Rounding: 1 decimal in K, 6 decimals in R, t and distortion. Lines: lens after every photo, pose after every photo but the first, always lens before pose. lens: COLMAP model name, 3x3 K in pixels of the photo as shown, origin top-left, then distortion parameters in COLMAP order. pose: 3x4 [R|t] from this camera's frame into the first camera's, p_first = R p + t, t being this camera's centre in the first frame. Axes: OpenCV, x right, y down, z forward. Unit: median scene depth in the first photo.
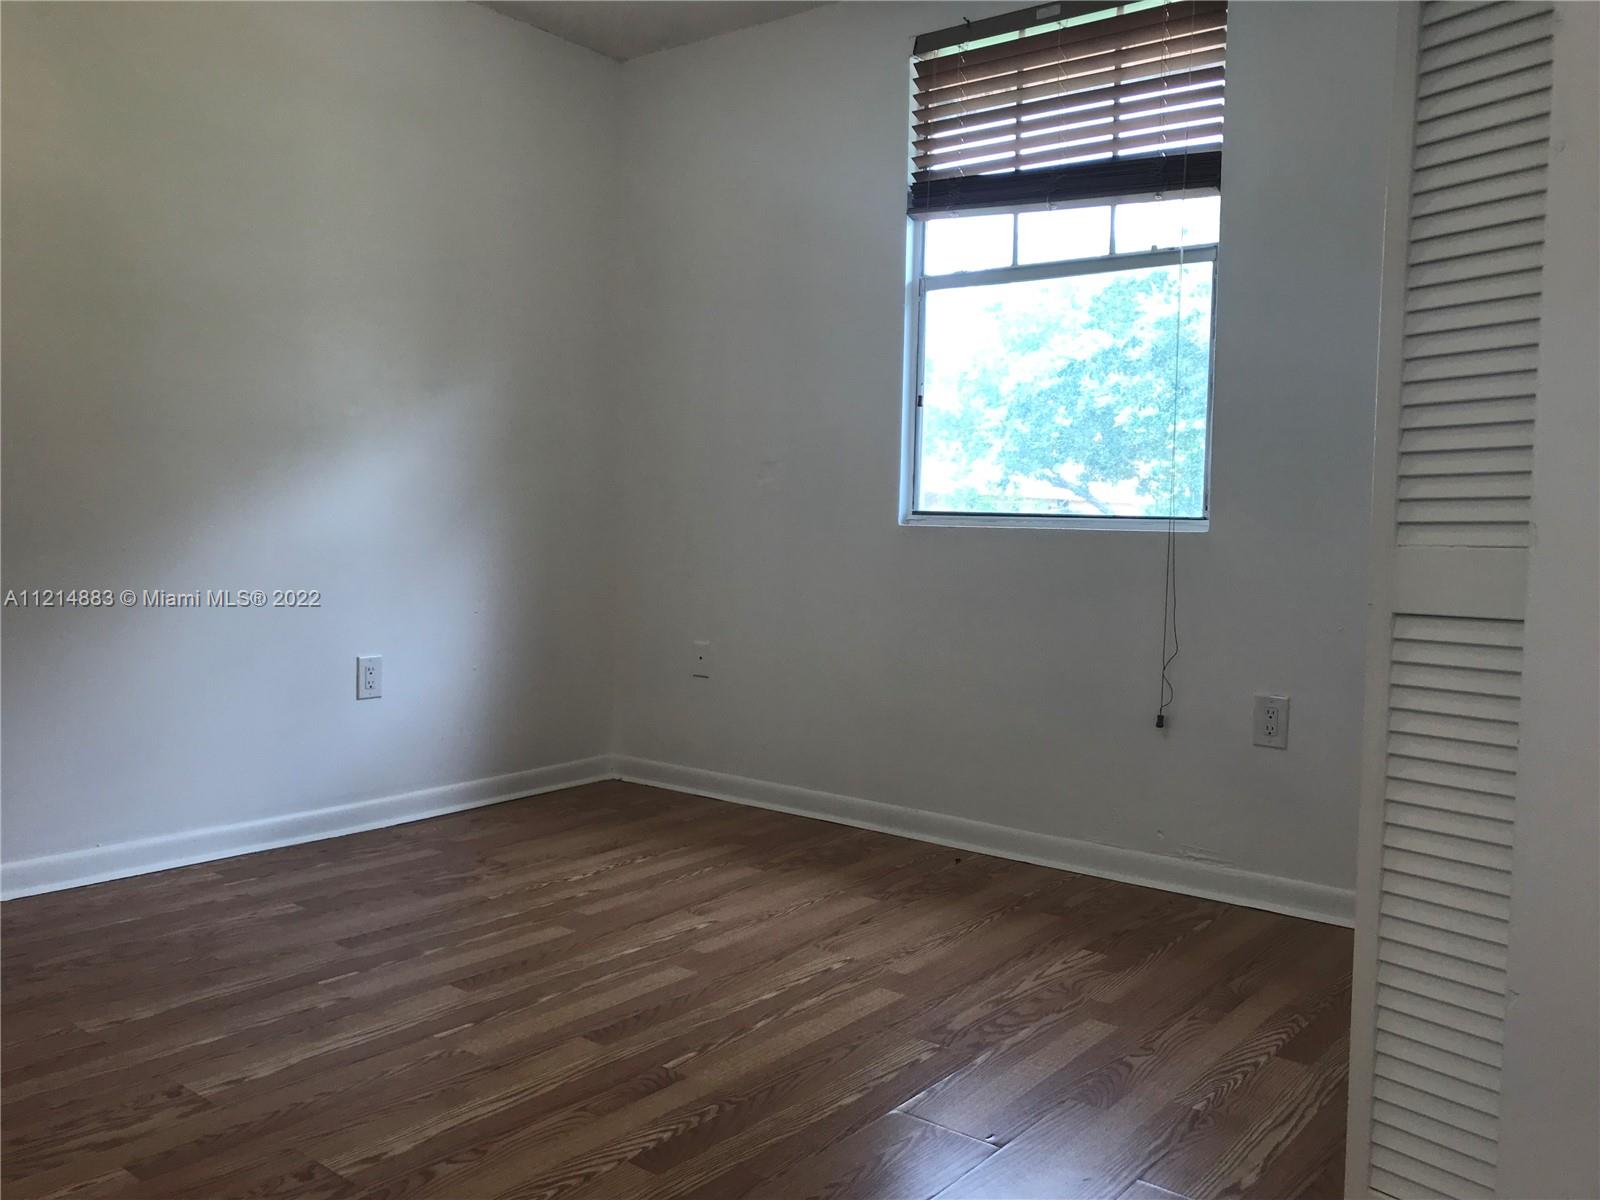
lens RADIAL K [[1295.0, 0, 800.8], [0, 1295.0, 626.9], [0, 0, 1]] dist [0.000818, 0.002290]
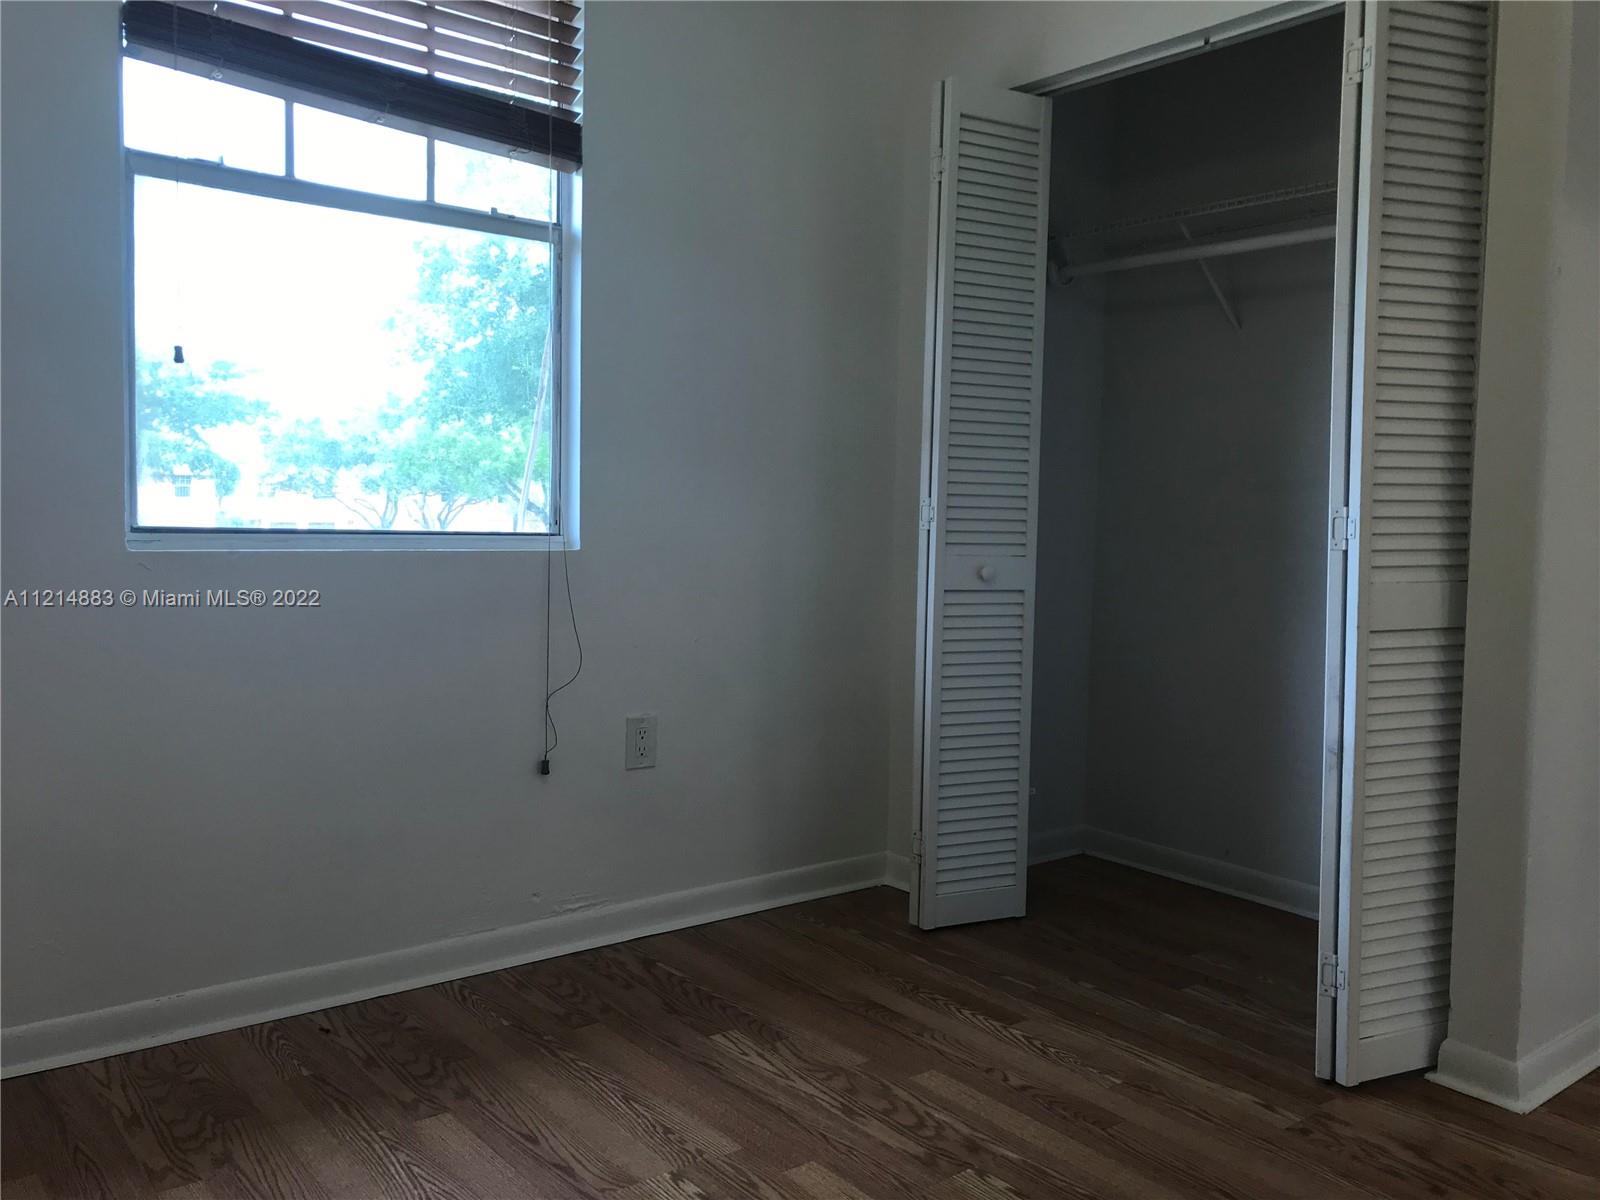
lens RADIAL K [[1326.8, 0, 801.8], [0, 1326.8, 594.7], [0, 0, 1]] dist [0.043035, -0.003445]
pose [[0.223414, -0.085320, 0.970982, -0.557057], [0.058905, 0.995523, 0.073923, -0.101528], [-0.972942, 0.040680, 0.227440, 0.643229]]
